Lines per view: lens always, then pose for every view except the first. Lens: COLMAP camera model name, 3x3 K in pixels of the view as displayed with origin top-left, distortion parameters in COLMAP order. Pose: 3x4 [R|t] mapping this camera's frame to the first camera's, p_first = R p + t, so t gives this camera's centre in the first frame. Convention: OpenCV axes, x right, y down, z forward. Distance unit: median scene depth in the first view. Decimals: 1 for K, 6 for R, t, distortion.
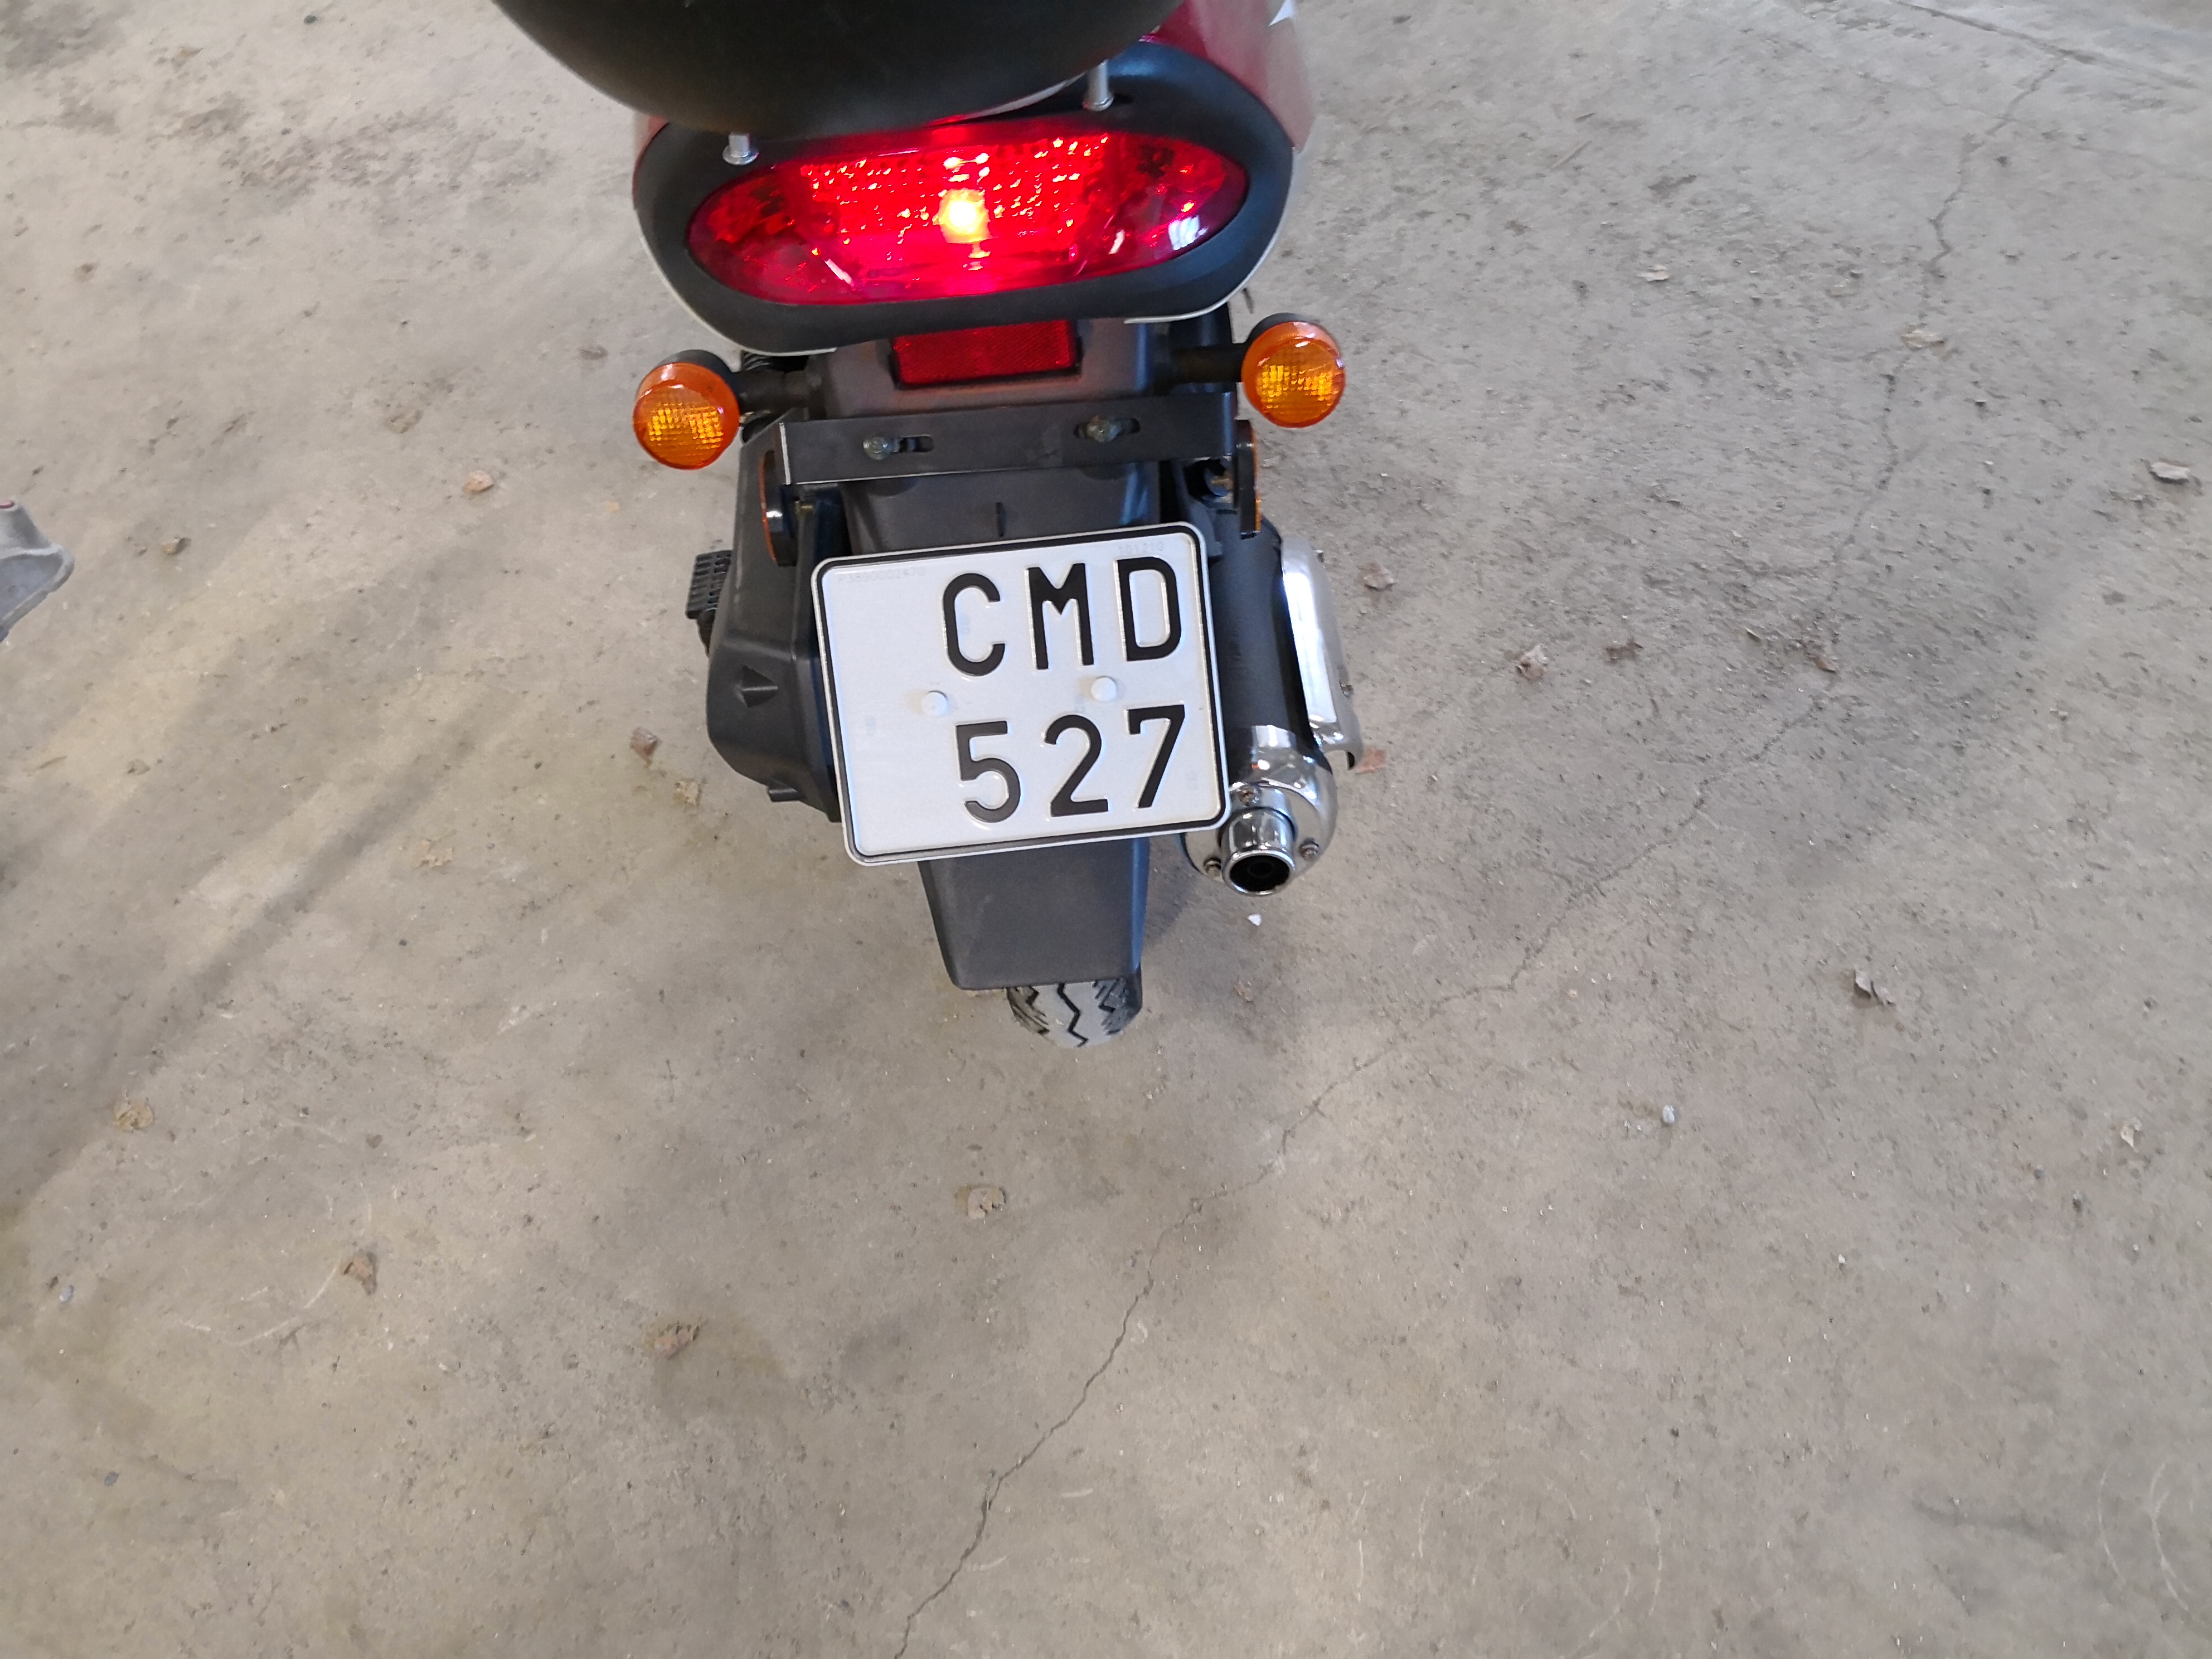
lens RADIAL K [[1765.2, 0, 1106.0], [0, 1765.2, 829.5], [0, 0, 1]] dist [0.037880, -0.057444]
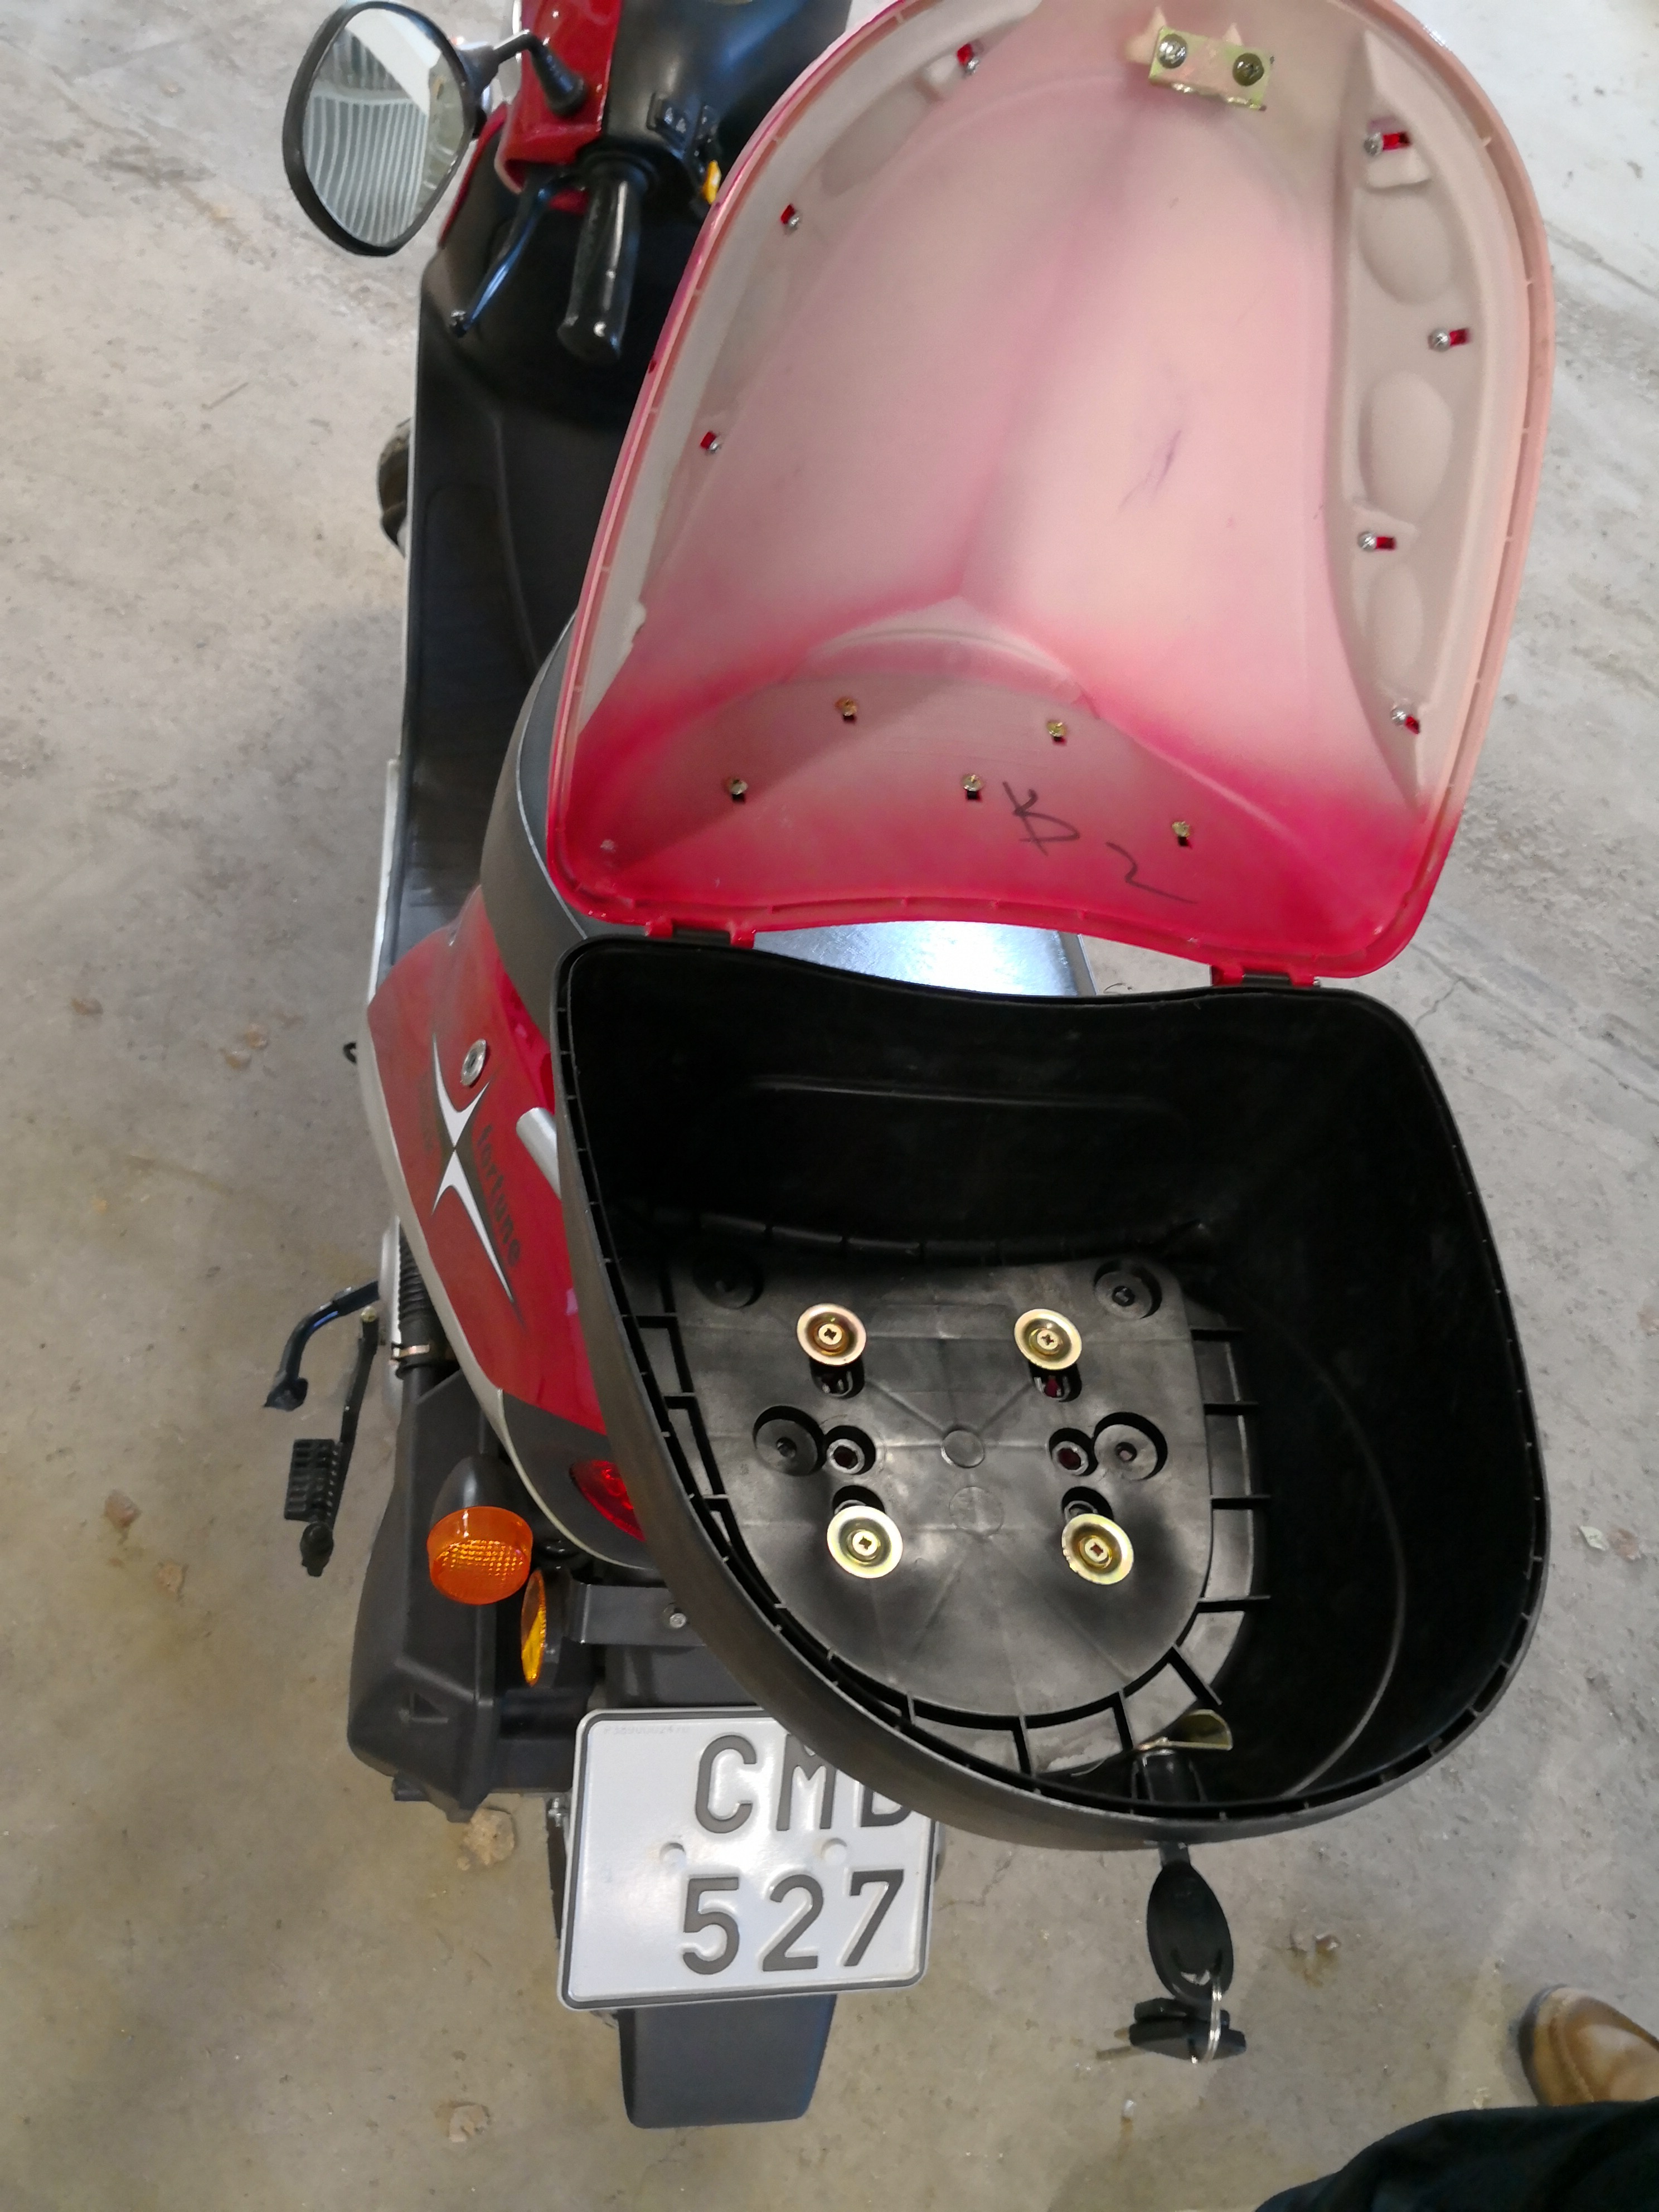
lens RADIAL K [[1770.7, 0, 761.6], [0, 1770.7, 1142.5], [0, 0, 1]] dist [0.001610, -0.008305]
pose [[0.950154, 0.172112, 0.259972, -0.250225], [-0.161713, 0.984948, -0.061041, -0.274218], [-0.266565, 0.015958, 0.963685, 0.014843]]
